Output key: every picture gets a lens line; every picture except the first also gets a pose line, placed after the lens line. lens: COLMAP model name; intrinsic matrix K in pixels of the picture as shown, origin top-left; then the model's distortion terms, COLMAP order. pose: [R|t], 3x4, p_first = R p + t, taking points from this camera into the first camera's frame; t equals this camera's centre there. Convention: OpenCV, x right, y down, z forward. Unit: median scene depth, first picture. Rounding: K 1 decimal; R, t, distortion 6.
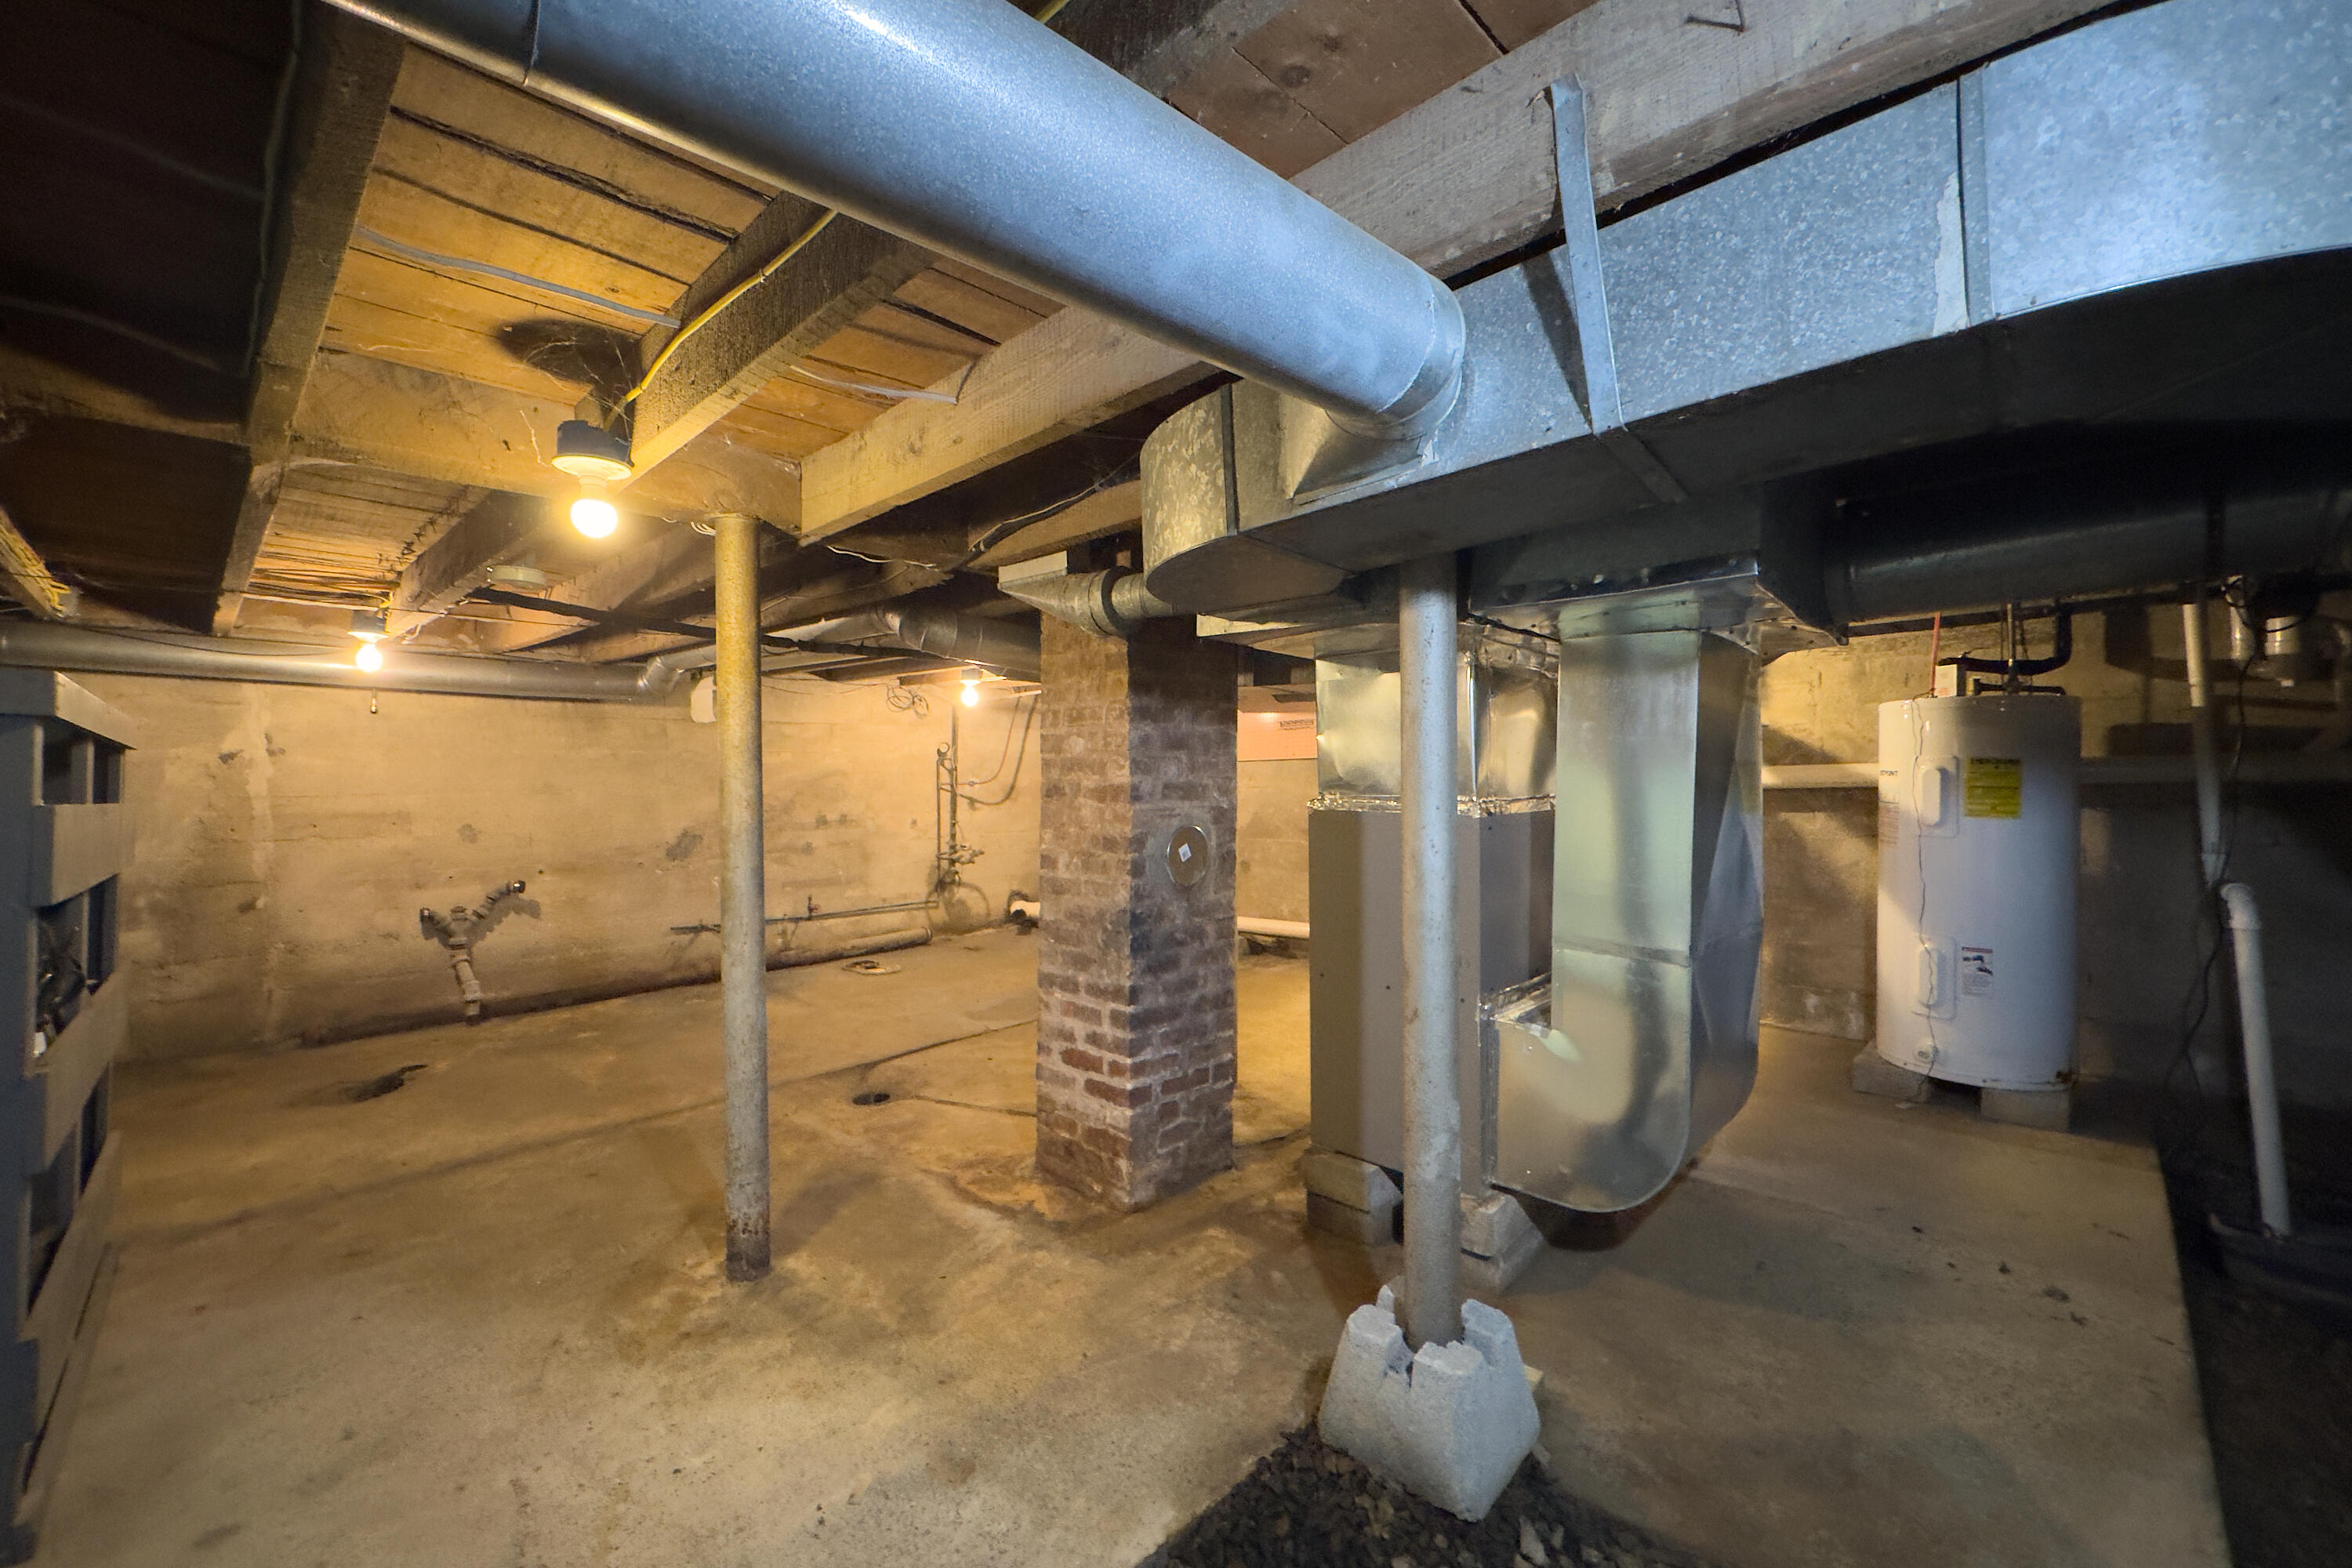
lens RADIAL K [[951.0, 0, 1175.9], [0, 951.0, 778.9], [0, 0, 1]] dist [-0.004221, 0.000216]
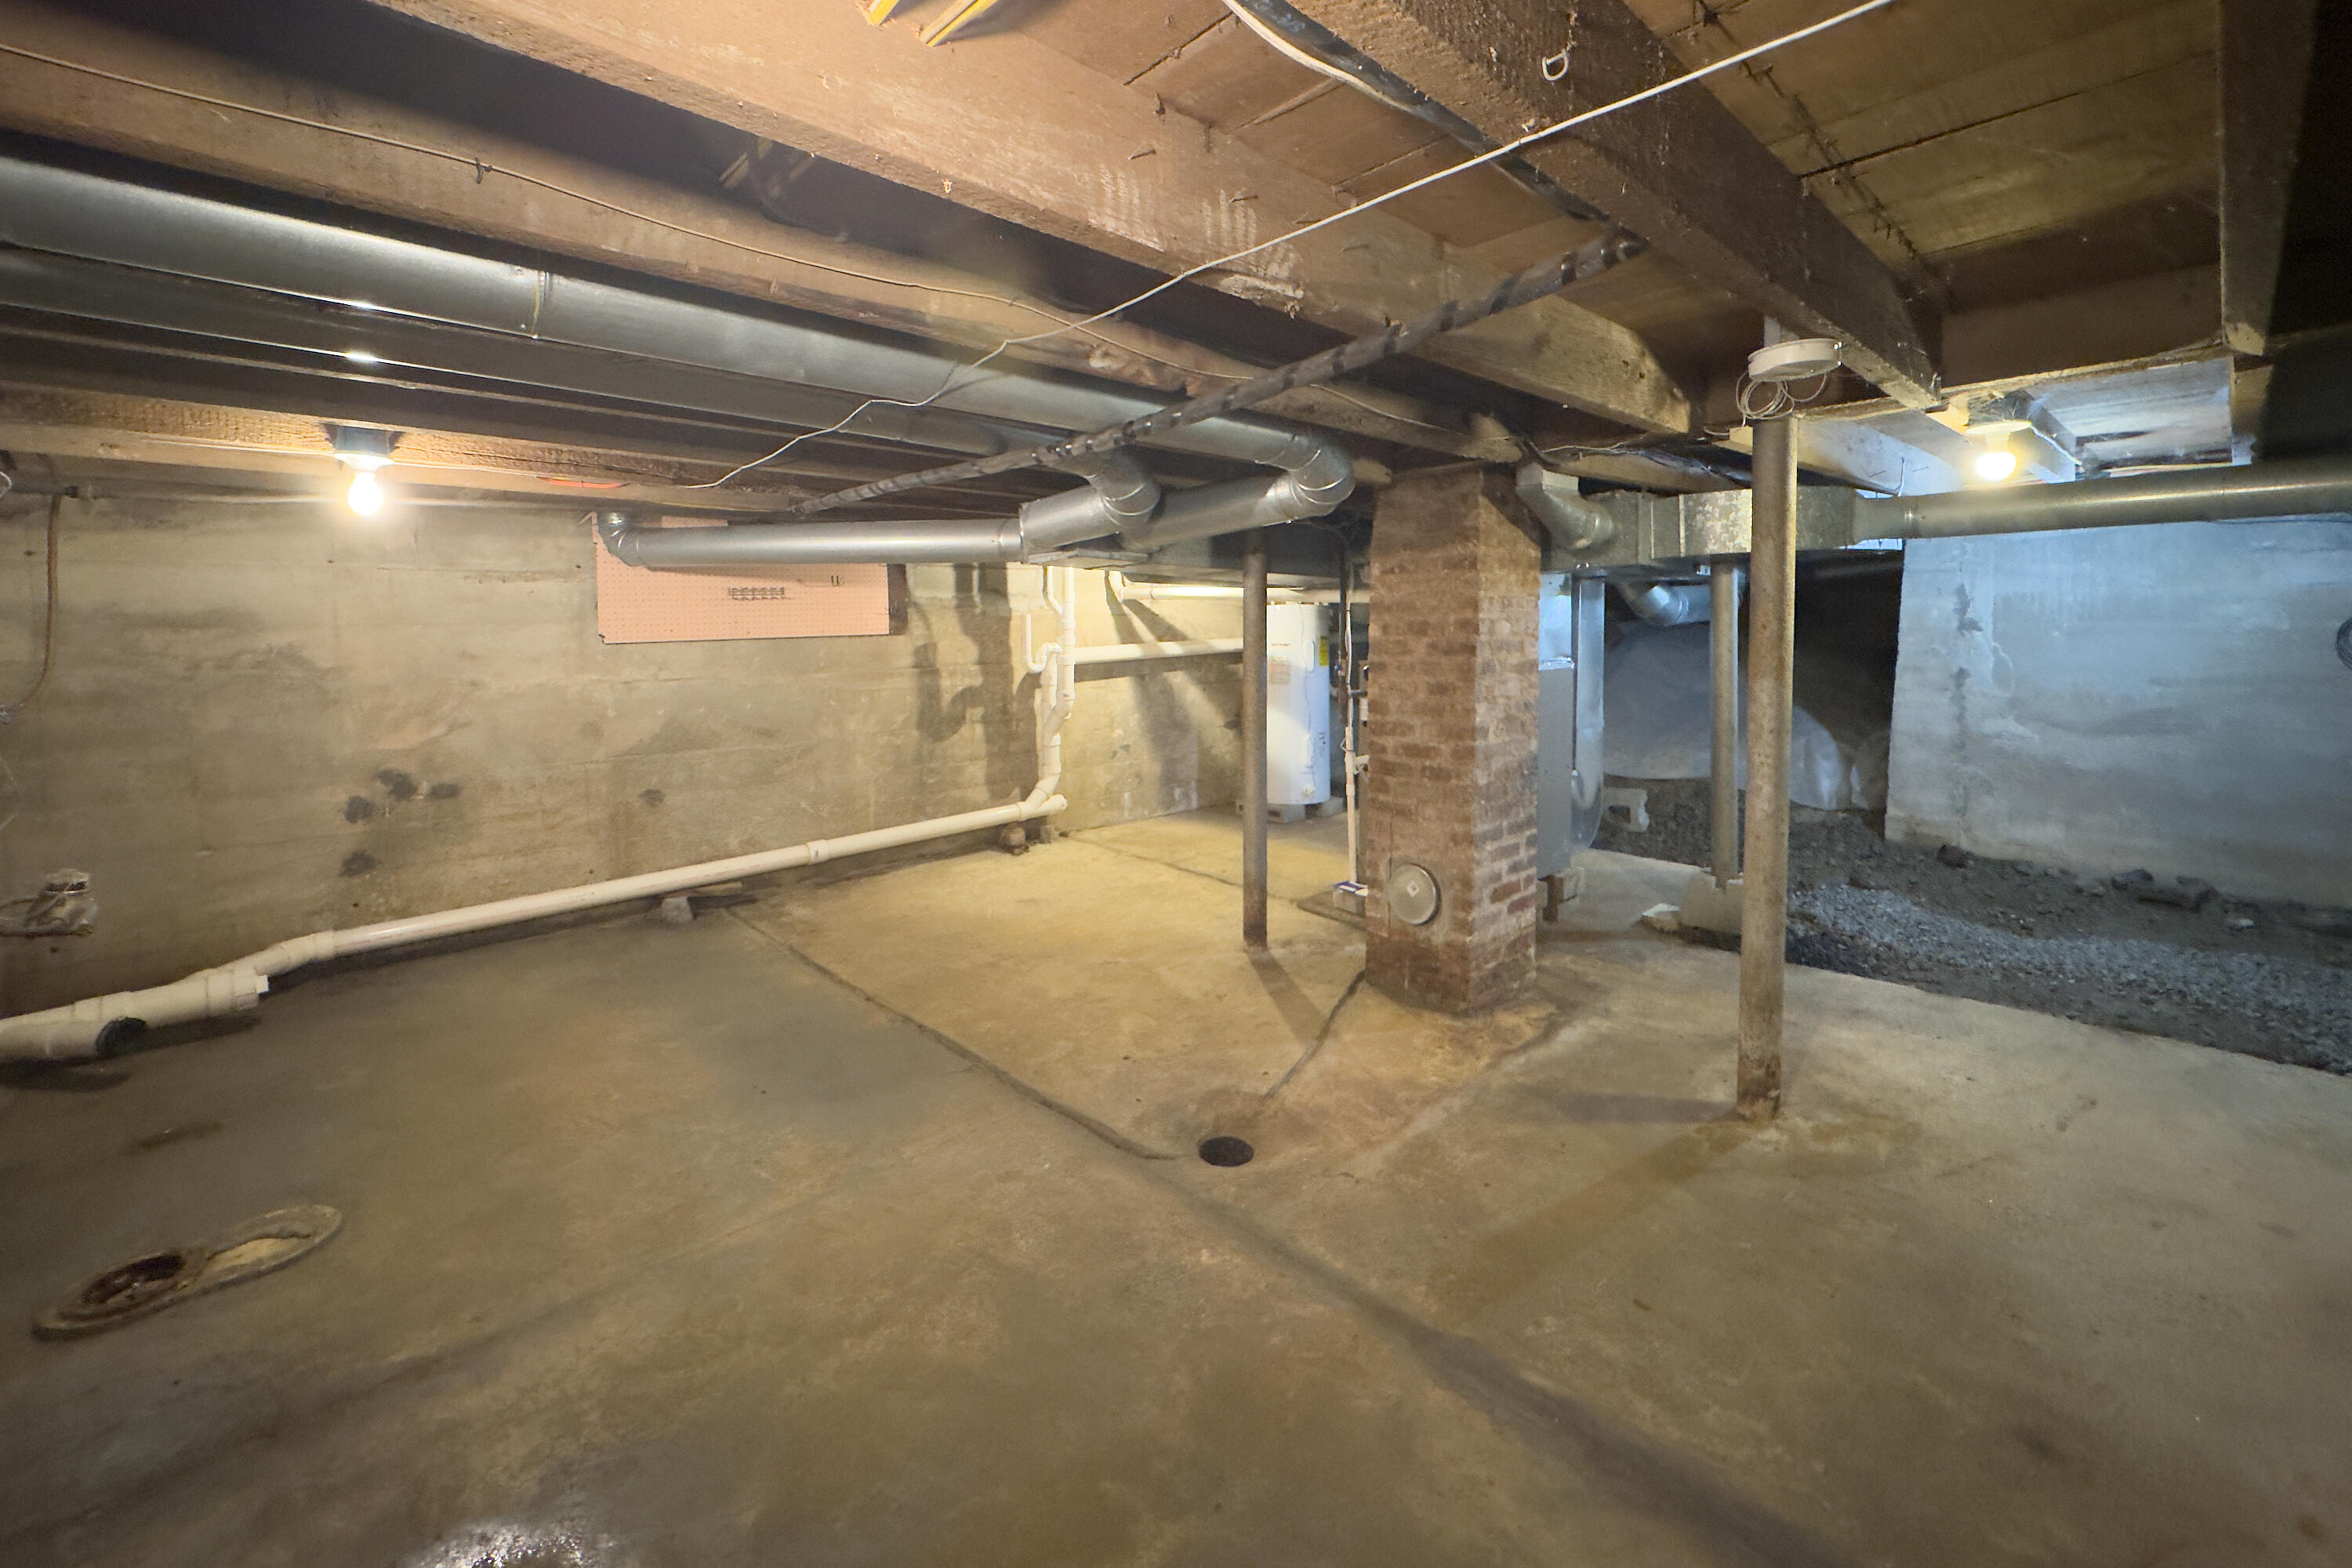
lens RADIAL K [[951.0, 0, 1180.4], [0, 951.0, 668.8], [0, 0, 1]] dist [-0.004221, 0.000216]
pose [[0.076019, -0.037756, 0.996391, -1.310186], [0.022255, 0.999098, 0.036161, -0.037030], [-0.996858, 0.019426, 0.076790, 1.307212]]
